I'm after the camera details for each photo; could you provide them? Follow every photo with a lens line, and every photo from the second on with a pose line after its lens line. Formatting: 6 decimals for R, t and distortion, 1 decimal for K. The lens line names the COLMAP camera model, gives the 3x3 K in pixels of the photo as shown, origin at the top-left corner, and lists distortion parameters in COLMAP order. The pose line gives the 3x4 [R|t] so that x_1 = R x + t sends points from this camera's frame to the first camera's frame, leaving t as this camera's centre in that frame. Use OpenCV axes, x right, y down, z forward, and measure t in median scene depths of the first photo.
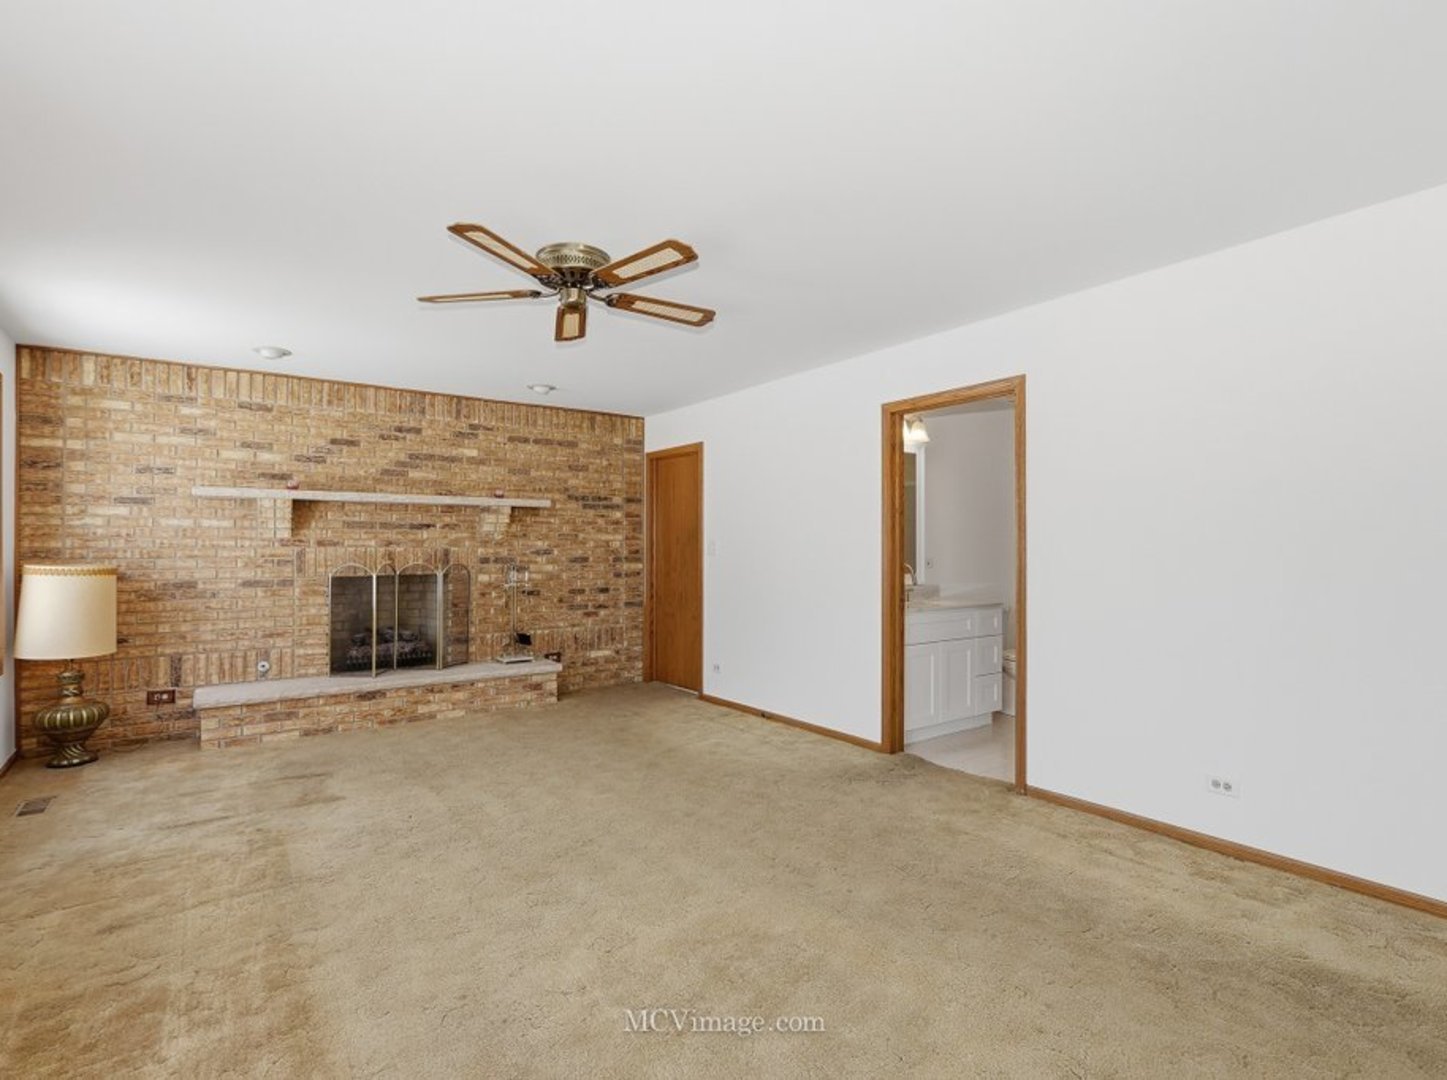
lens RADIAL K [[737.0, 0, 723.5], [0, 737.0, 540.0], [0, 0, 1]] dist [0.000637, 0.000923]
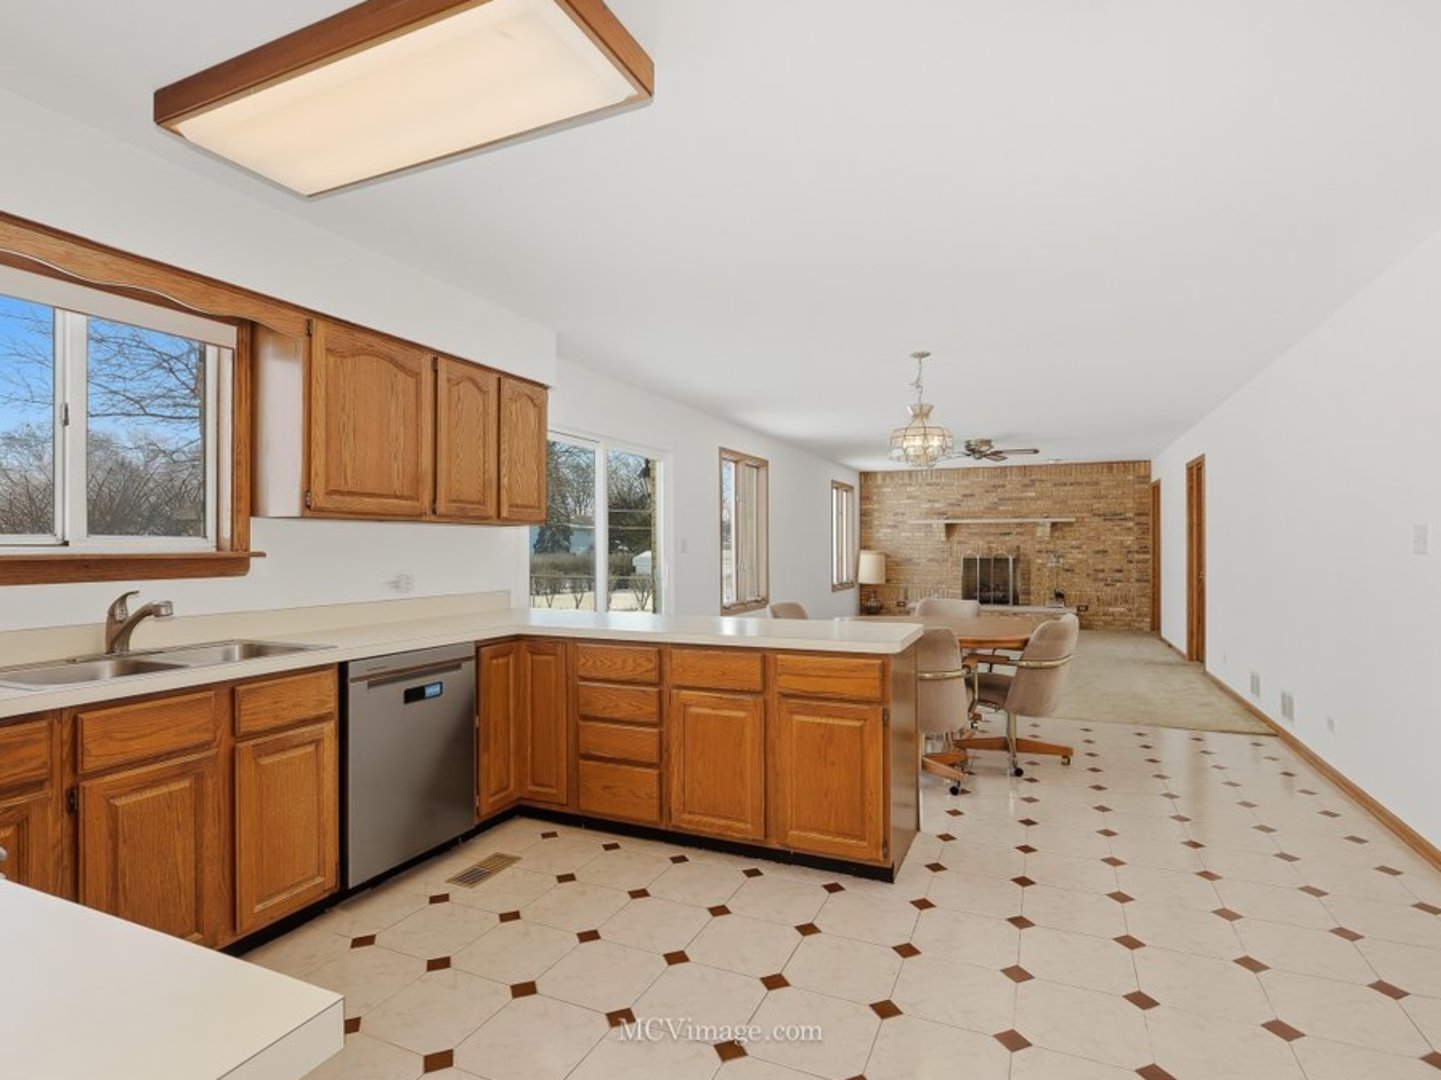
lens RADIAL K [[734.0, 0, 720.5], [0, 734.0, 540.0], [0, 0, 1]] dist [0.000637, 0.000923]
pose [[0.486986, -0.004619, -0.873398, 0.911966], [0.010423, 0.999946, 0.000524, -0.010893], [0.873348, -0.009358, 0.487008, -0.615457]]
